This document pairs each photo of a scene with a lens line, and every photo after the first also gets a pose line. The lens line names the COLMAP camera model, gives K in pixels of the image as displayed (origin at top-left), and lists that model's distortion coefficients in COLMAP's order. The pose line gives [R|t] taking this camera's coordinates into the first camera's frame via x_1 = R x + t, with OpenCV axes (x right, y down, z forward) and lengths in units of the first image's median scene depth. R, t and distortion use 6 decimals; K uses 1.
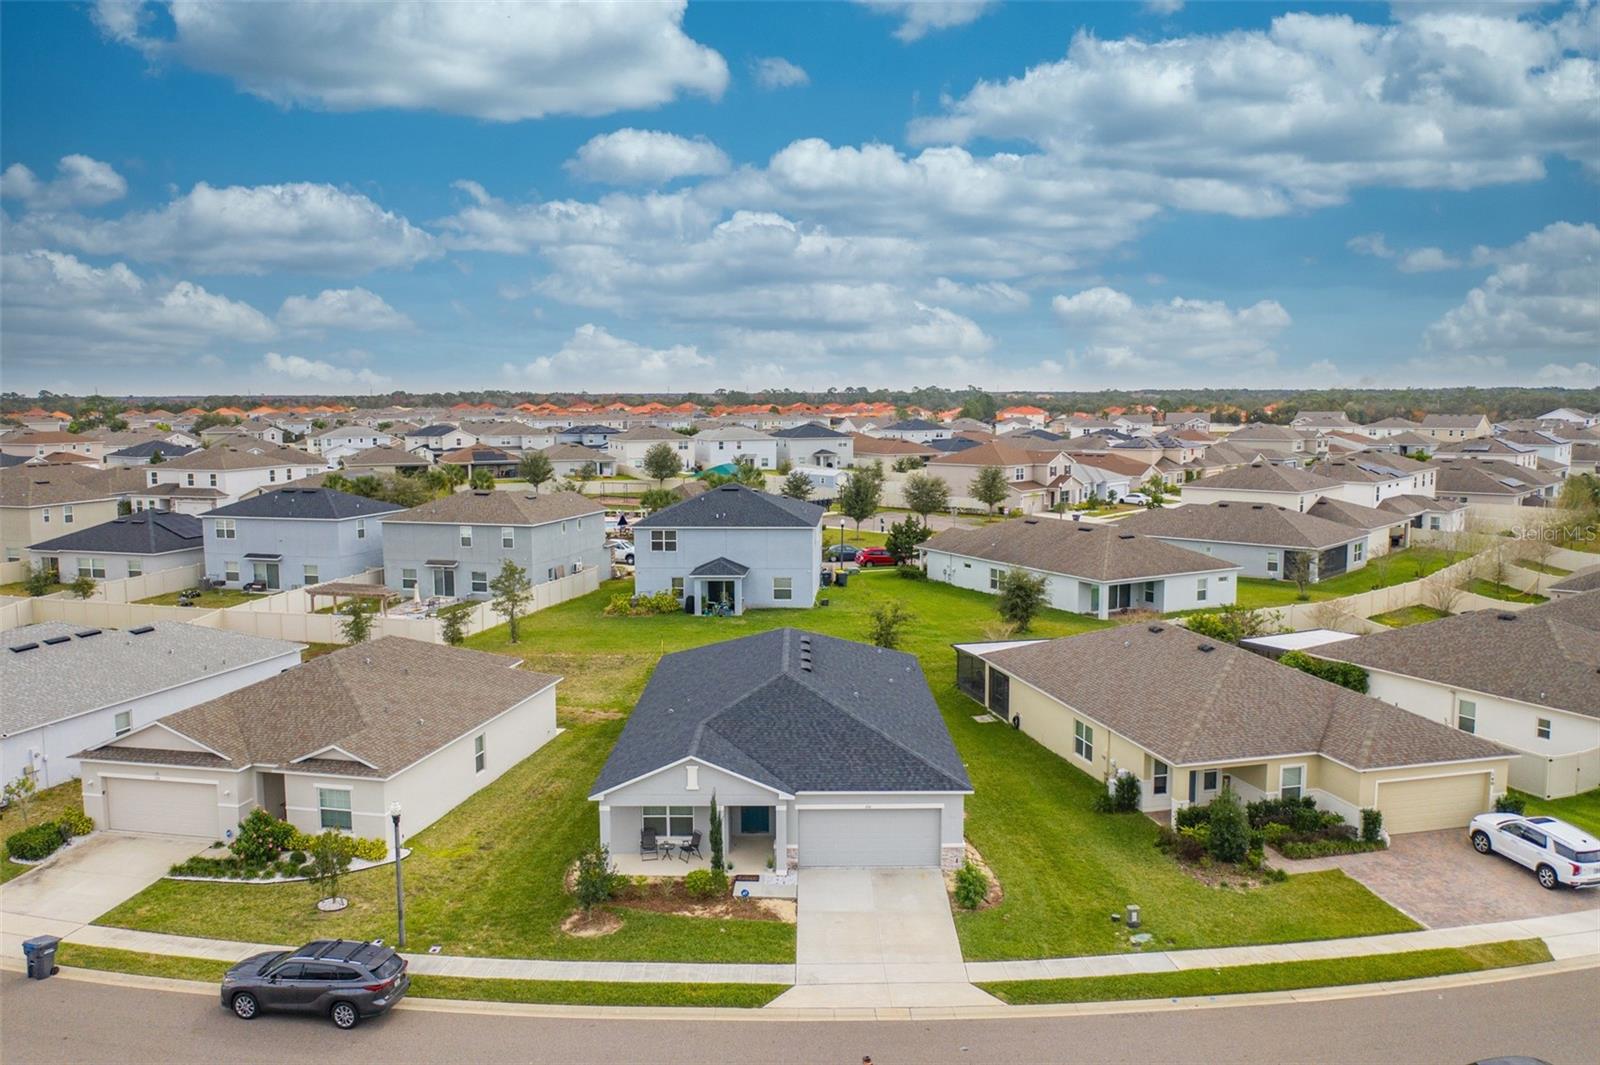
lens RADIAL K [[1292.0, 0, 800.0], [0, 1292.0, 532.5], [0, 0, 1]] dist [-0.037287, -0.003050]
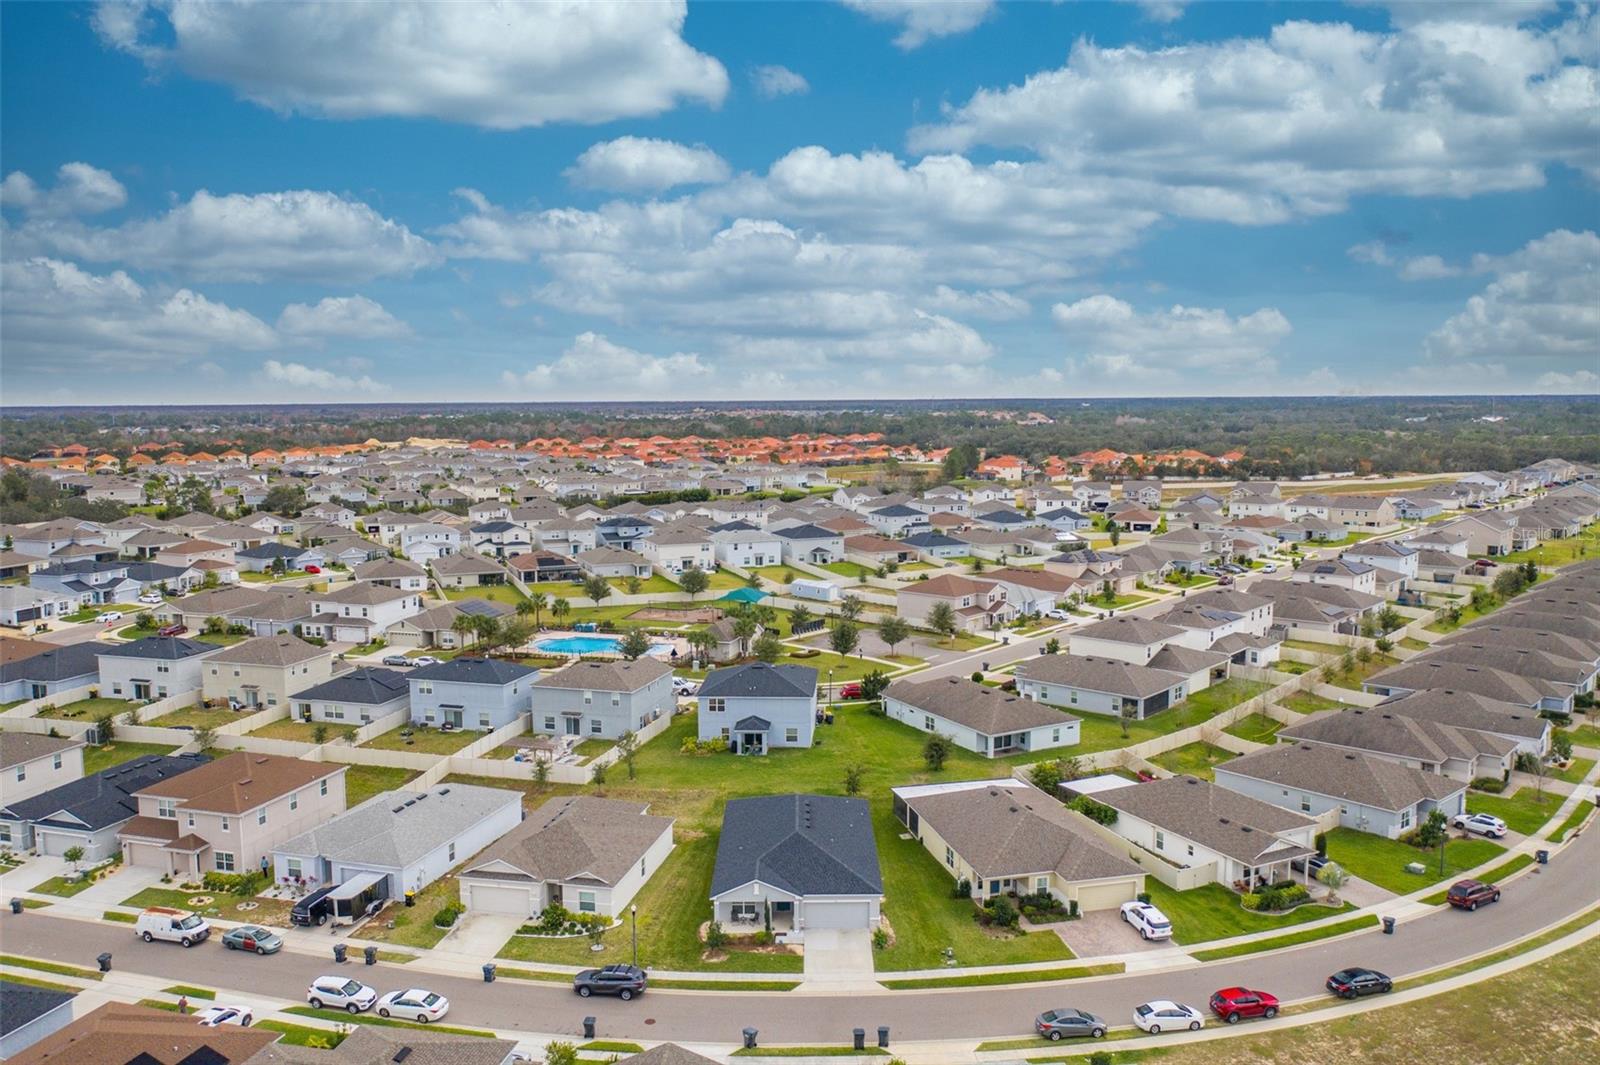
lens RADIAL K [[1292.0, 0, 800.0], [0, 1292.0, 532.5], [0, 0, 1]] dist [-0.037287, -0.003050]
pose [[0.999997, -0.002221, 0.001253, -0.009185], [0.002224, 0.999994, -0.002689, -0.386796], [-0.001247, 0.002691, 0.999996, -1.127979]]
